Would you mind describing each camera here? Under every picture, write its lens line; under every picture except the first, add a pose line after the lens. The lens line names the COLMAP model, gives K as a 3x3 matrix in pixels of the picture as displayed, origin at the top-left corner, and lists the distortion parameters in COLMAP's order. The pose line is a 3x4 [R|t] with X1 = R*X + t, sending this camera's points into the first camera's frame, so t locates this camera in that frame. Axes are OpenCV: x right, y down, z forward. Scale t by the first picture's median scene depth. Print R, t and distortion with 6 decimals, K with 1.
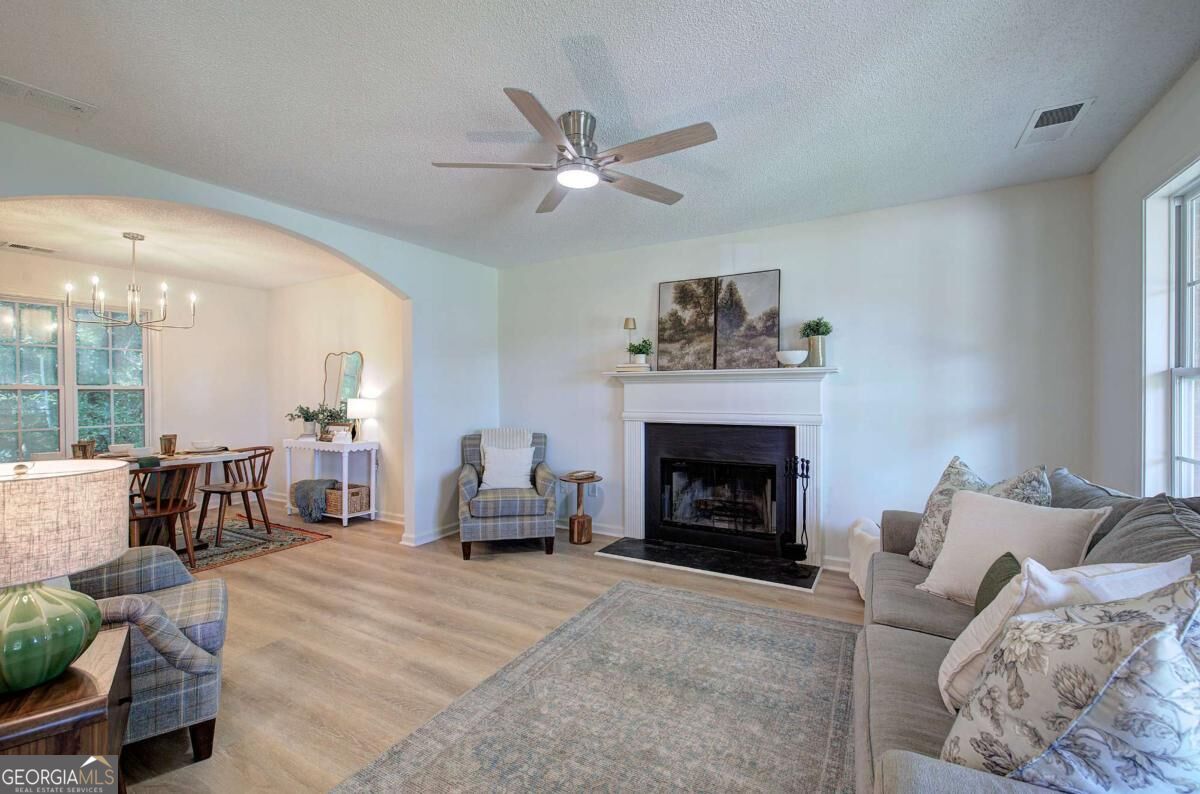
lens RADIAL K [[508.1, 0, 609.2], [0, 508.1, 396.3], [0, 0, 1]] dist [-0.000169, 0.000470]
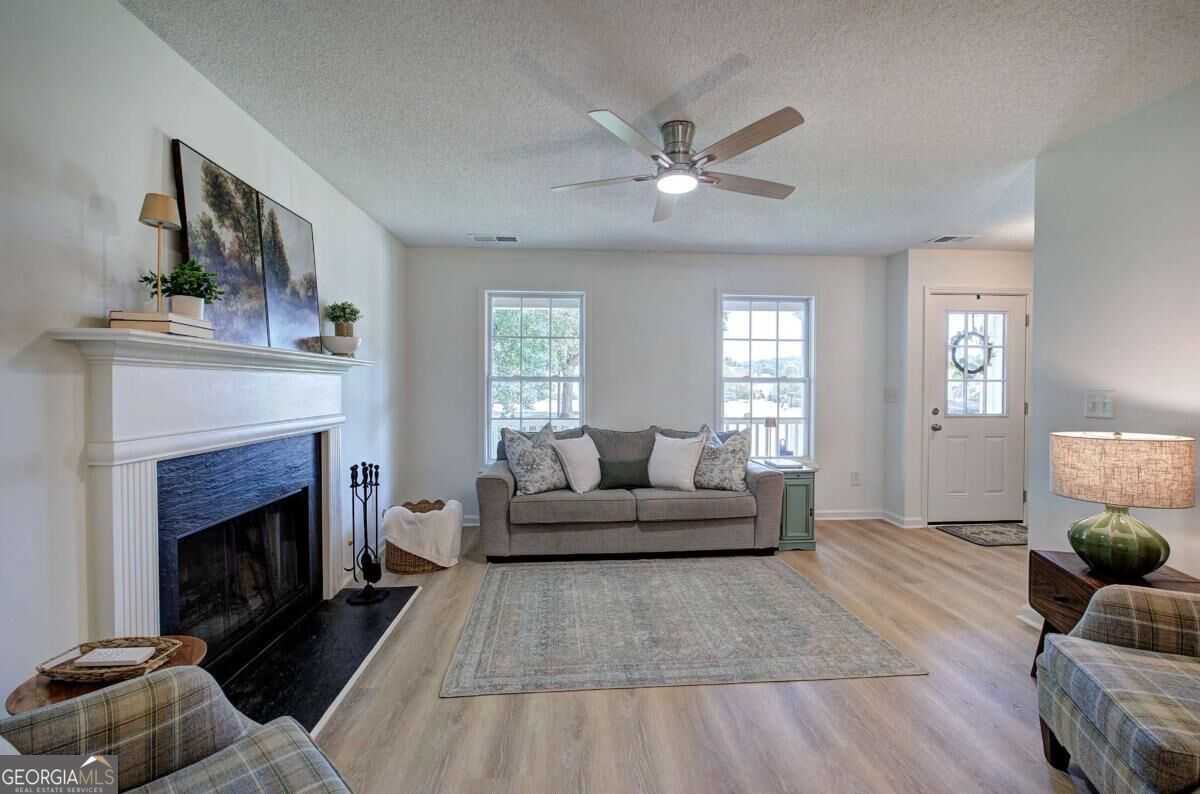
lens RADIAL K [[508.1, 0, 601.9], [0, 508.1, 395.0], [0, 0, 1]] dist [-0.000169, 0.000470]
pose [[-0.552450, -0.009604, 0.833491, -0.497069], [0.009051, 0.999806, 0.017520, -0.006655], [-0.833497, 0.017223, -0.552256, 0.994764]]
